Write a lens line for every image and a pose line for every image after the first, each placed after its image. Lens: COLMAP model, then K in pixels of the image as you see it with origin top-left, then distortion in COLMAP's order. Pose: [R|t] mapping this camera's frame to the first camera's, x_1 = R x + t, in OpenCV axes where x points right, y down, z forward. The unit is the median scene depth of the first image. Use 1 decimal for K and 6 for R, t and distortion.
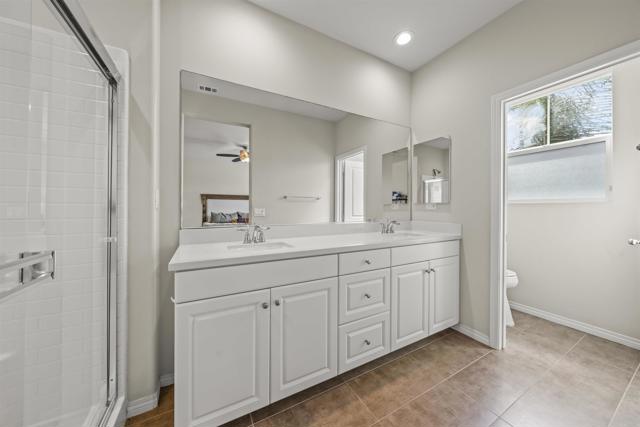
lens RADIAL K [[219.3, 0, 319.2], [0, 219.3, 208.6], [0, 0, 1]] dist [0.001052, 0.000024]
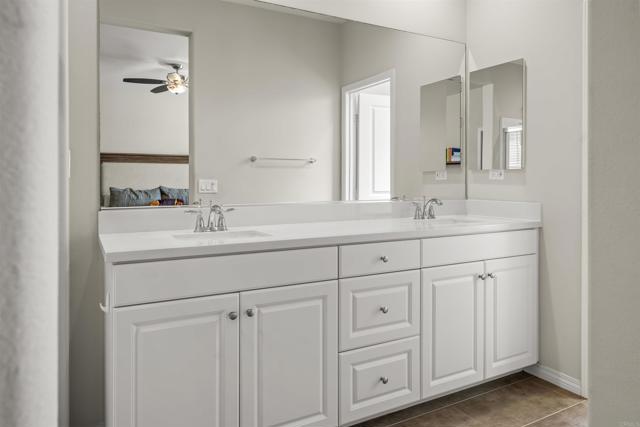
lens RADIAL K [[426.8, 0, 320.6], [0, 426.8, 188.2], [0, 0, 1]] dist [-0.004281, -0.001348]
pose [[0.999923, -0.002227, 0.012241, 0.010235], [0.001989, 0.999809, 0.019430, 0.002969], [-0.012282, -0.019404, 0.999736, -0.185215]]
